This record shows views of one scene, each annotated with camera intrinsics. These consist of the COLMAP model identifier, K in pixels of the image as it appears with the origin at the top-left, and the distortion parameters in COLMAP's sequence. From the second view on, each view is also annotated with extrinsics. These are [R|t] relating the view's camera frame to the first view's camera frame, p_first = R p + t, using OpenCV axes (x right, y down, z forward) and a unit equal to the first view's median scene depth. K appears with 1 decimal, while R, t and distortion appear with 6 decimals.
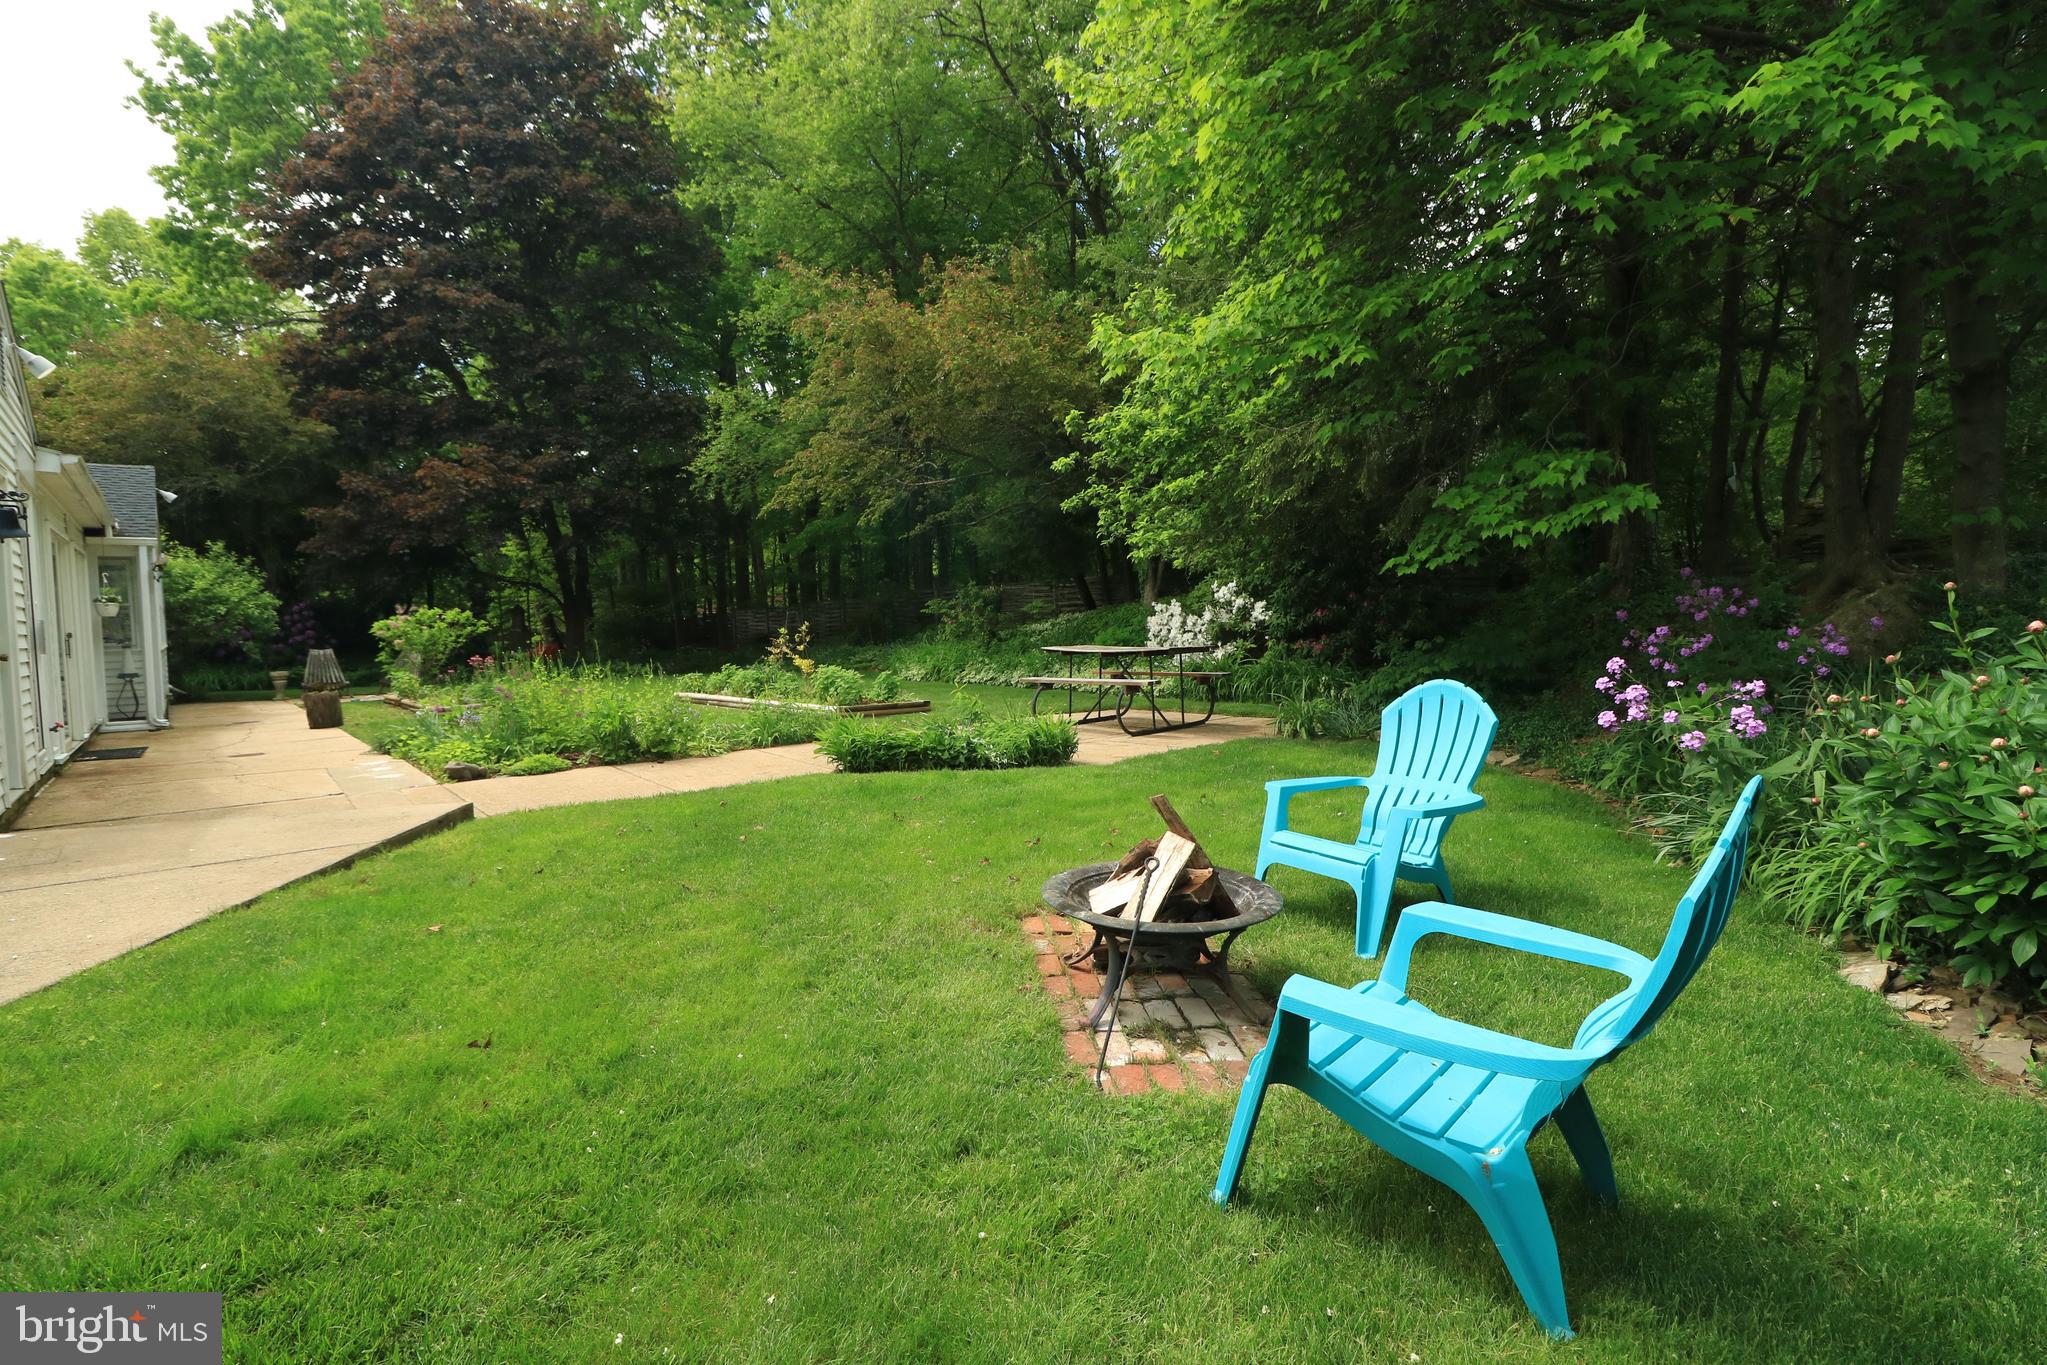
lens RADIAL K [[958.6, 0, 1025.3], [0, 958.6, 663.7], [0, 0, 1]] dist [0.001390, 0.000382]
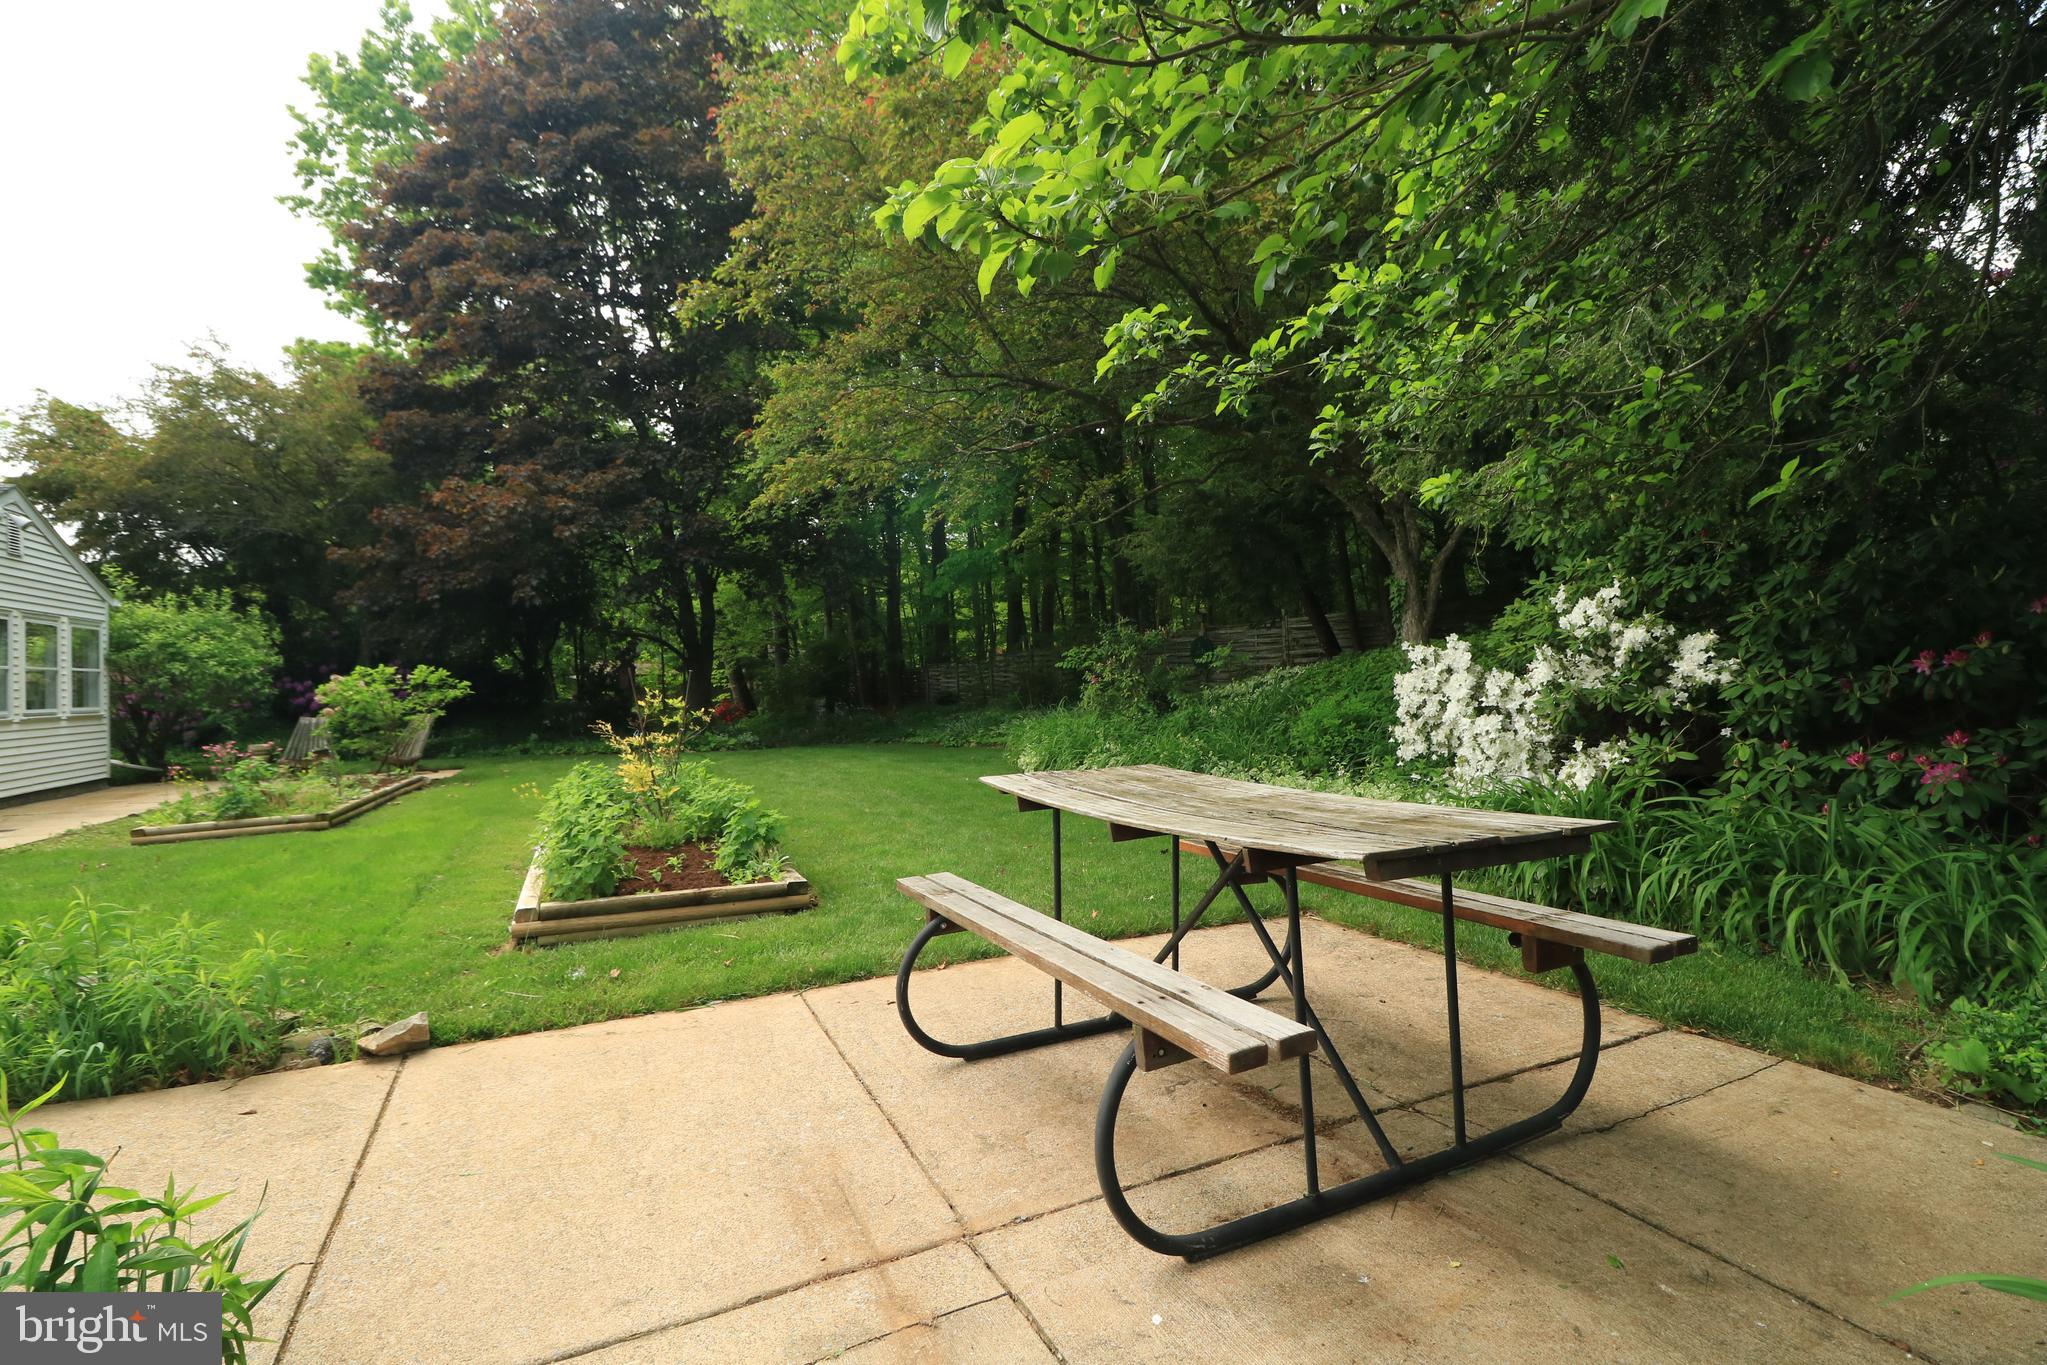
lens RADIAL K [[958.6, 0, 1025.3], [0, 958.6, 663.7], [0, 0, 1]] dist [0.001390, 0.000382]
pose [[0.958030, -0.006157, -0.286603, 0.094058], [-0.010016, 0.998440, -0.054929, -0.028064], [0.286494, 0.055494, 0.956474, 0.529934]]
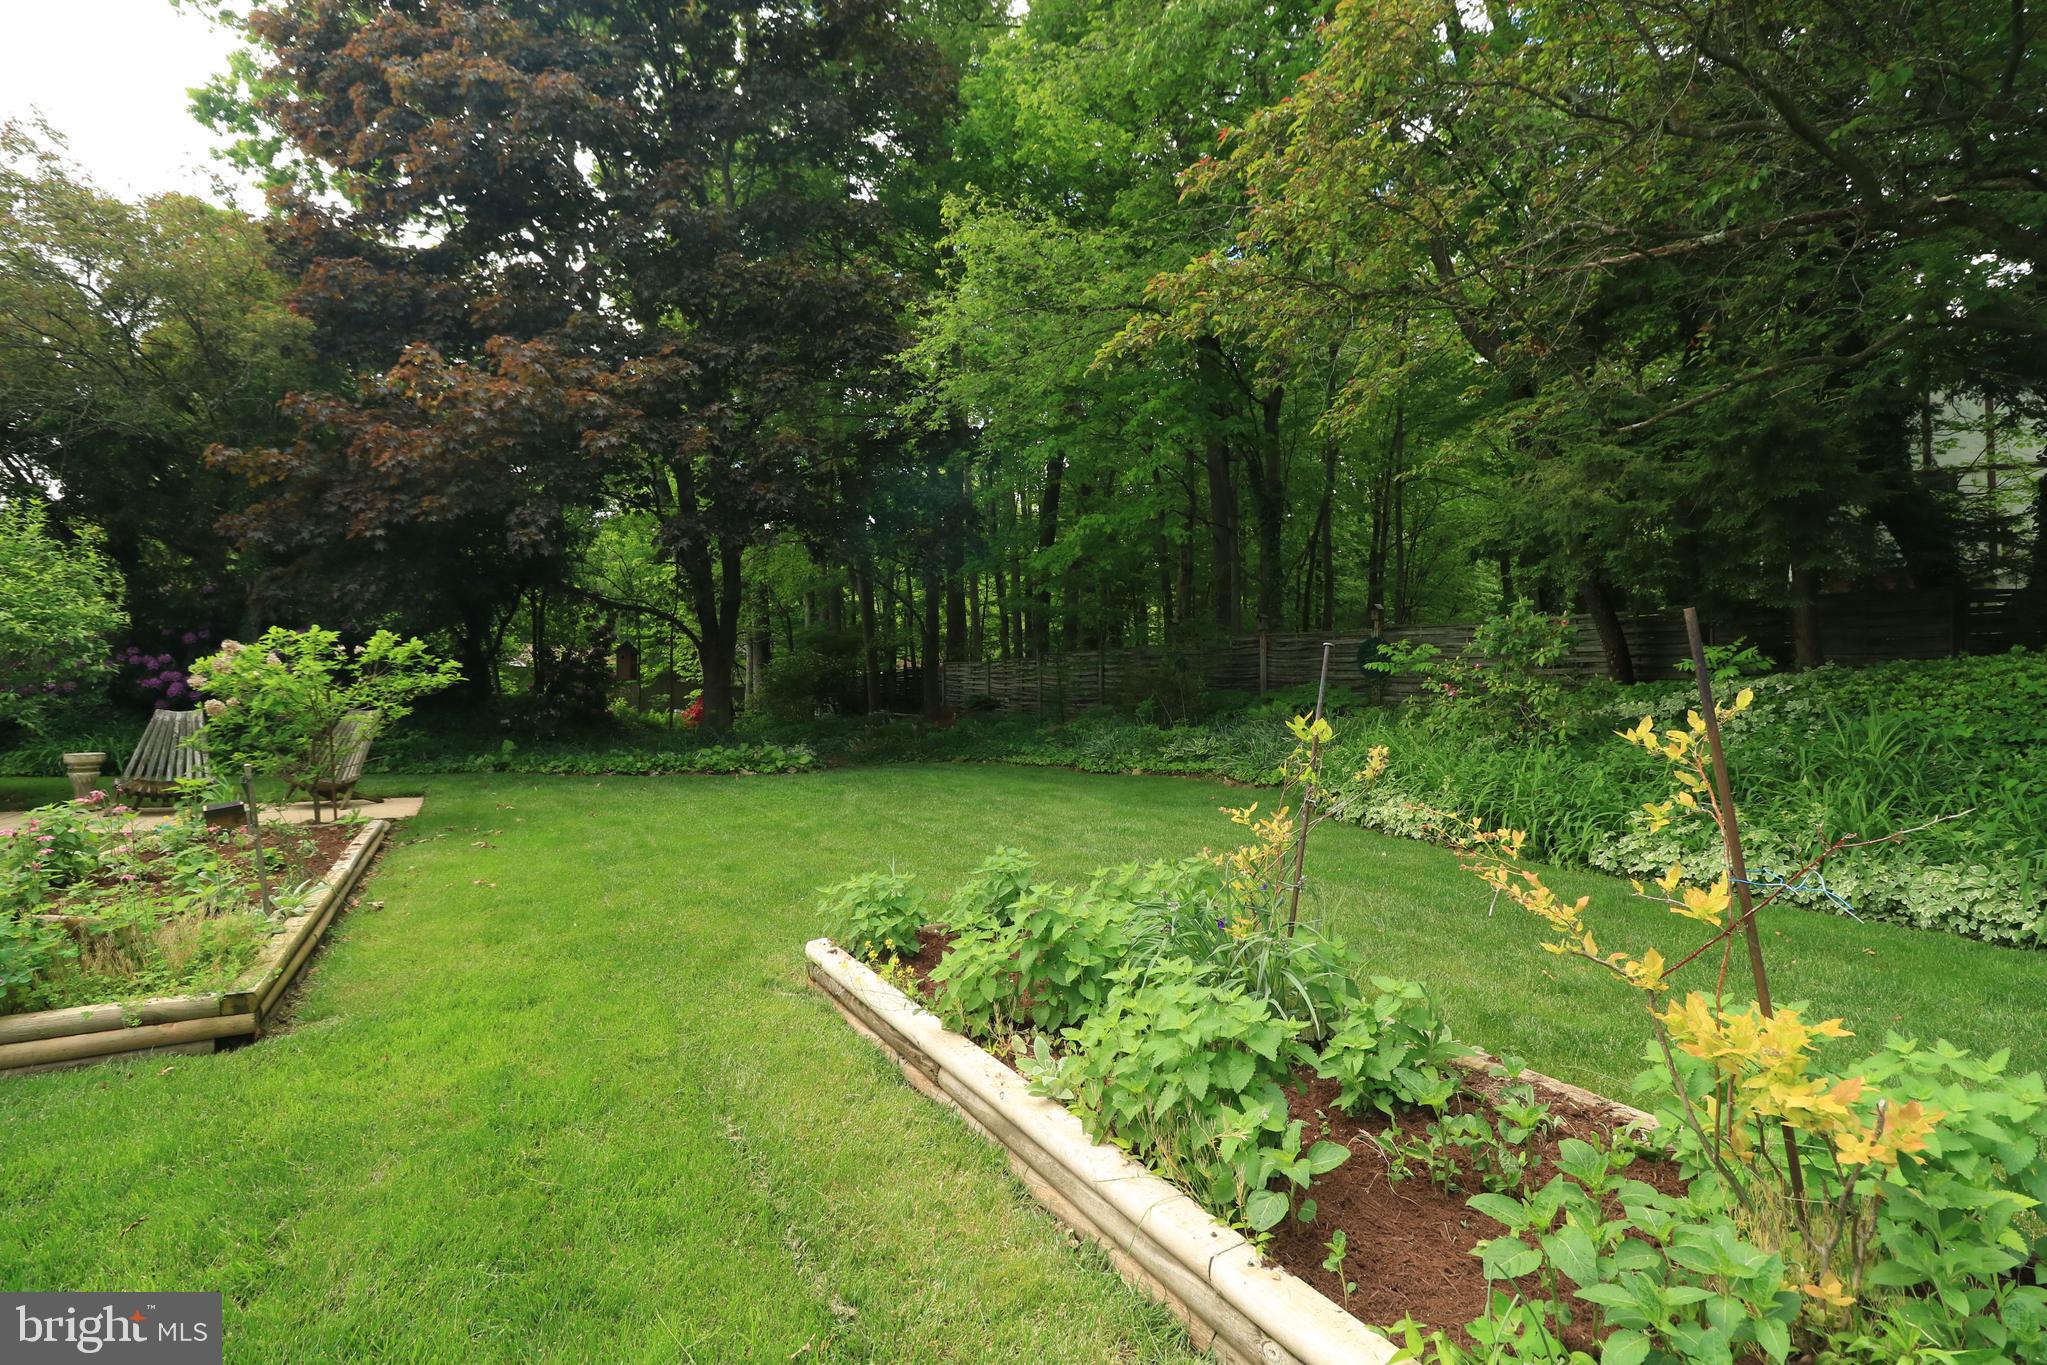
lens RADIAL K [[955.4, 0, 1030.1], [0, 955.4, 666.3], [0, 0, 1]] dist [0.001599, -0.011823]
pose [[0.982294, 0.026929, -0.185402, -0.278338], [-0.038797, 0.997403, -0.060687, -0.033000], [0.183287, 0.066805, 0.980787, 0.794447]]
